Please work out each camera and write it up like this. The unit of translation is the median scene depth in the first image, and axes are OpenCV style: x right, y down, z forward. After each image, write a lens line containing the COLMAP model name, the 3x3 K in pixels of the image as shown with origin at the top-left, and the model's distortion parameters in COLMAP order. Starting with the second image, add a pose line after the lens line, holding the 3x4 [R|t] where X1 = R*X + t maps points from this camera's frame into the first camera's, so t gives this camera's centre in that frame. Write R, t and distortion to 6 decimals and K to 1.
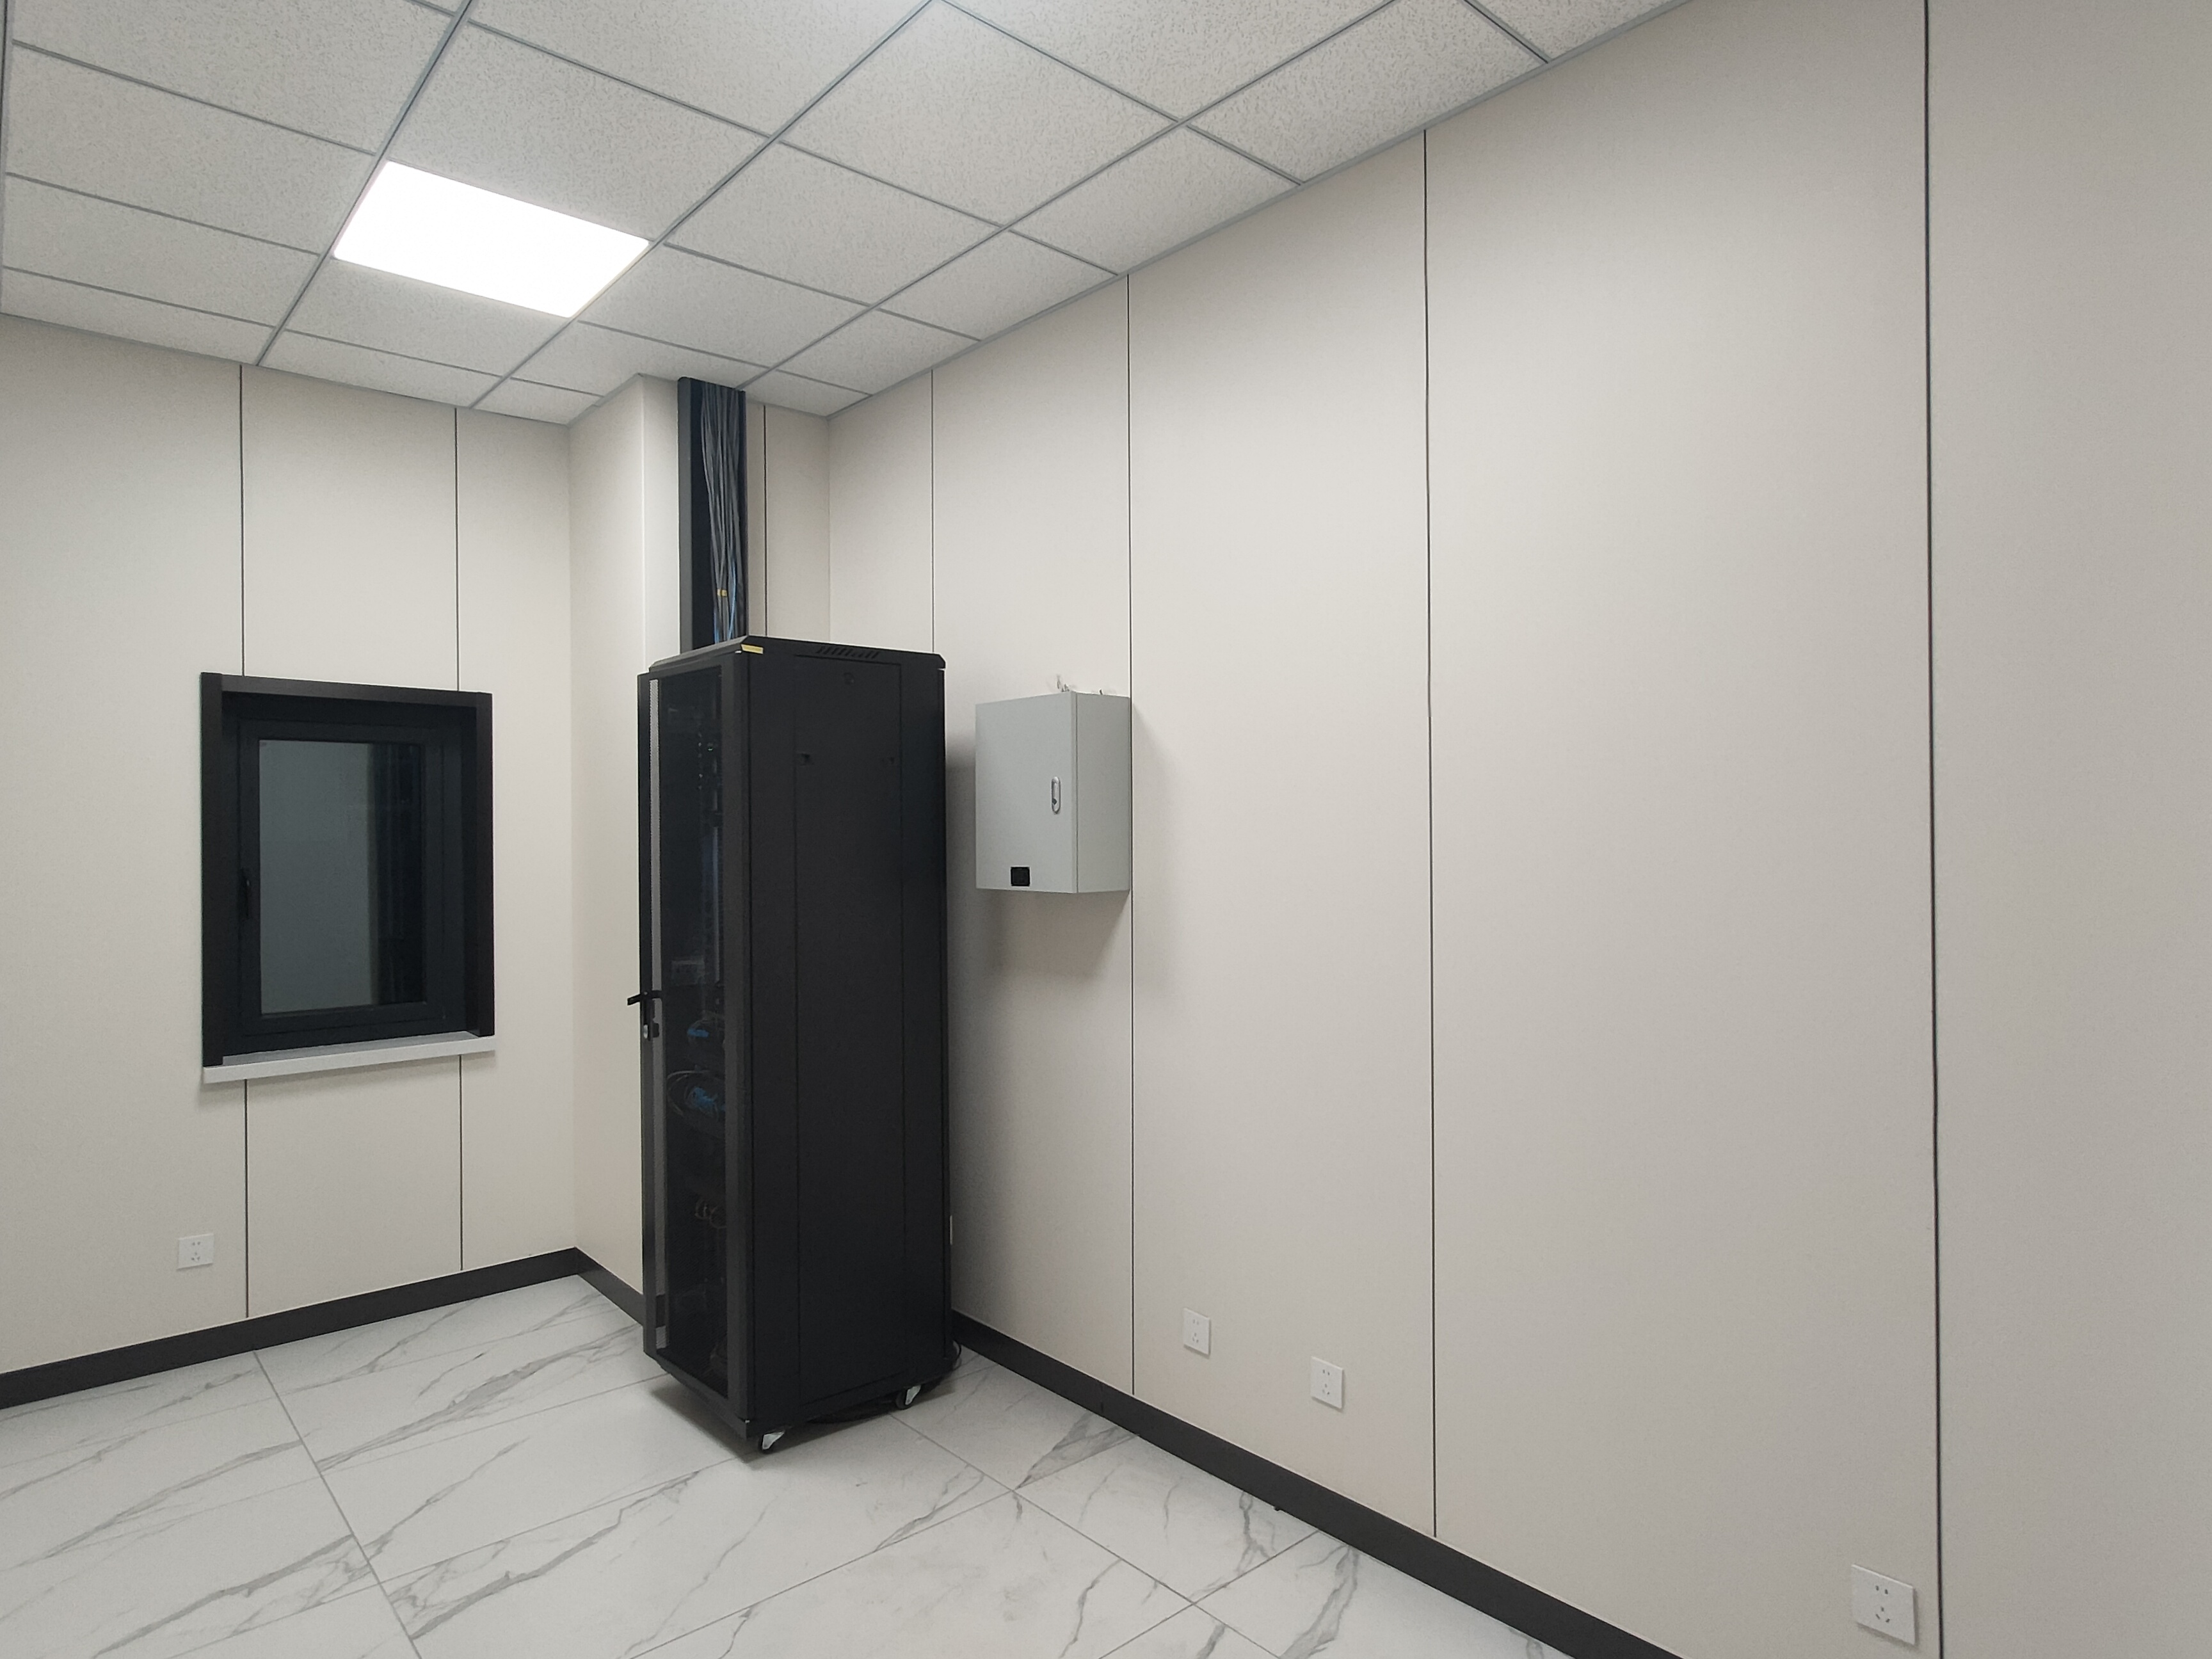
lens RADIAL K [[1266.1, 0, 1106.0], [0, 1266.1, 829.5], [0, 0, 1]] dist [-0.006428, 0.000959]
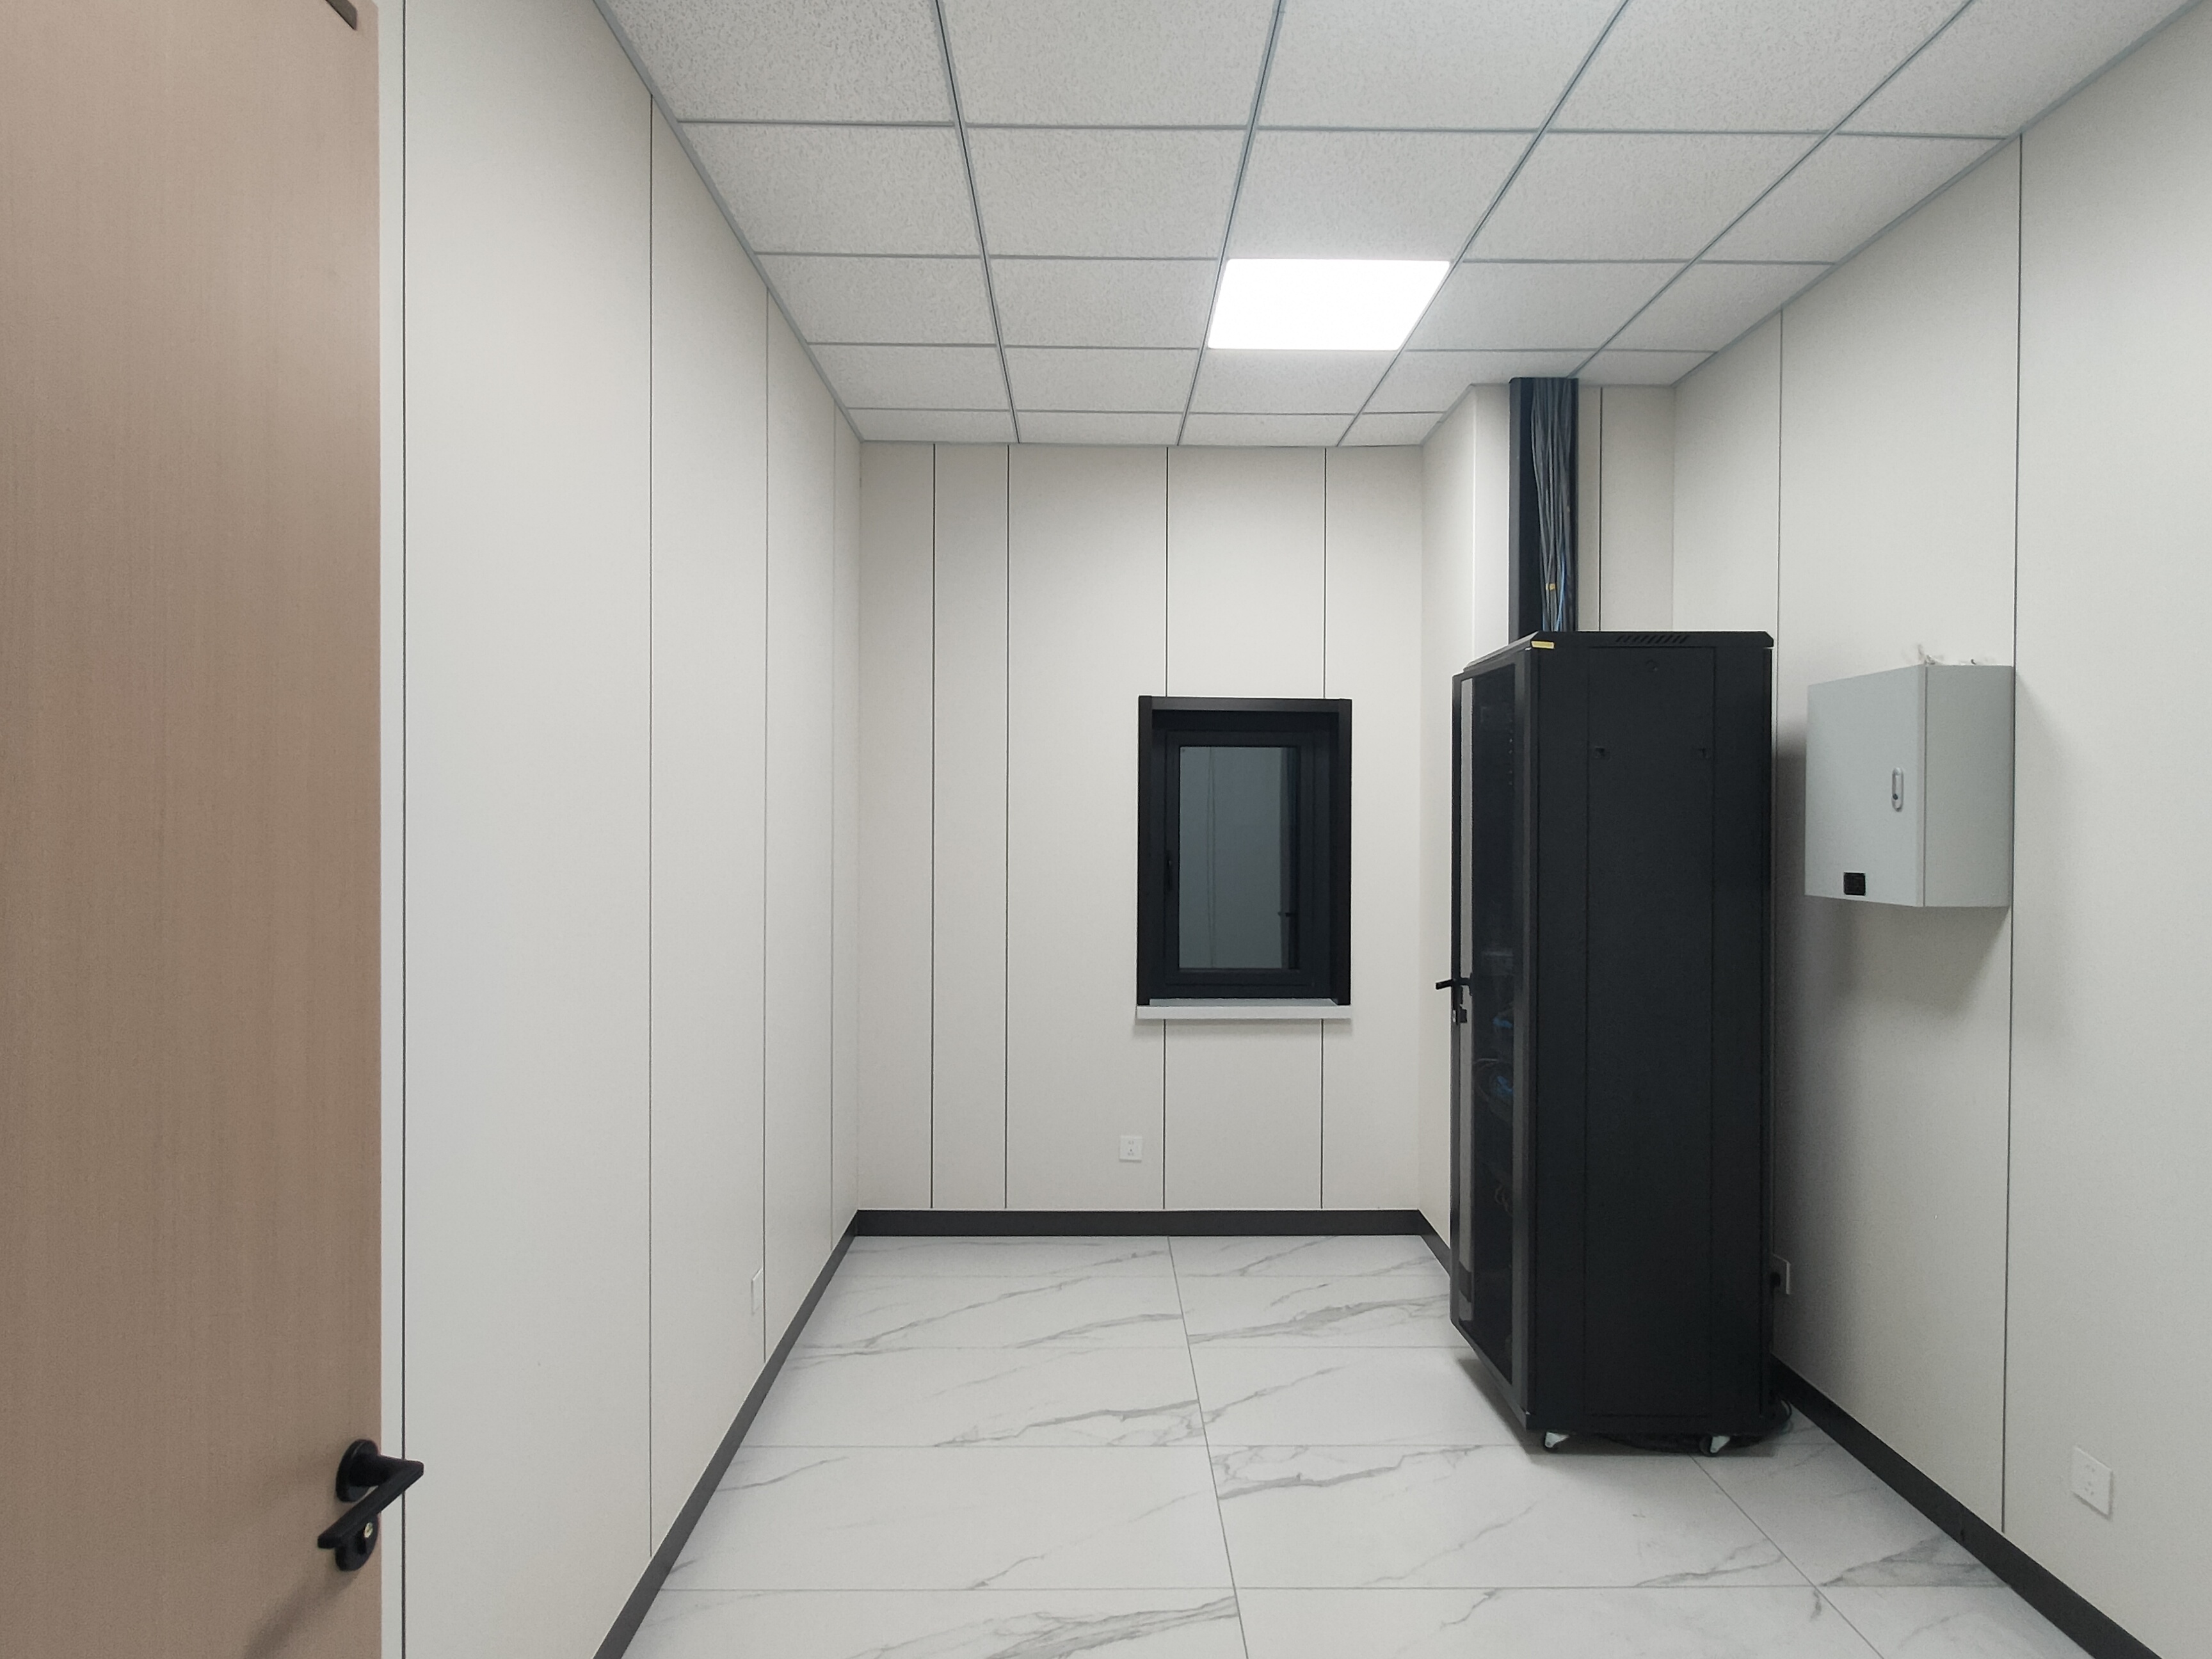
lens RADIAL K [[1266.1, 0, 1106.0], [0, 1266.1, 829.5], [0, 0, 1]] dist [-0.006428, 0.000959]
pose [[0.751147, 0.014579, -0.659974, 0.108757], [-0.008054, 0.999884, 0.012922, -0.006307], [0.660086, -0.004391, 0.751177, 0.020754]]
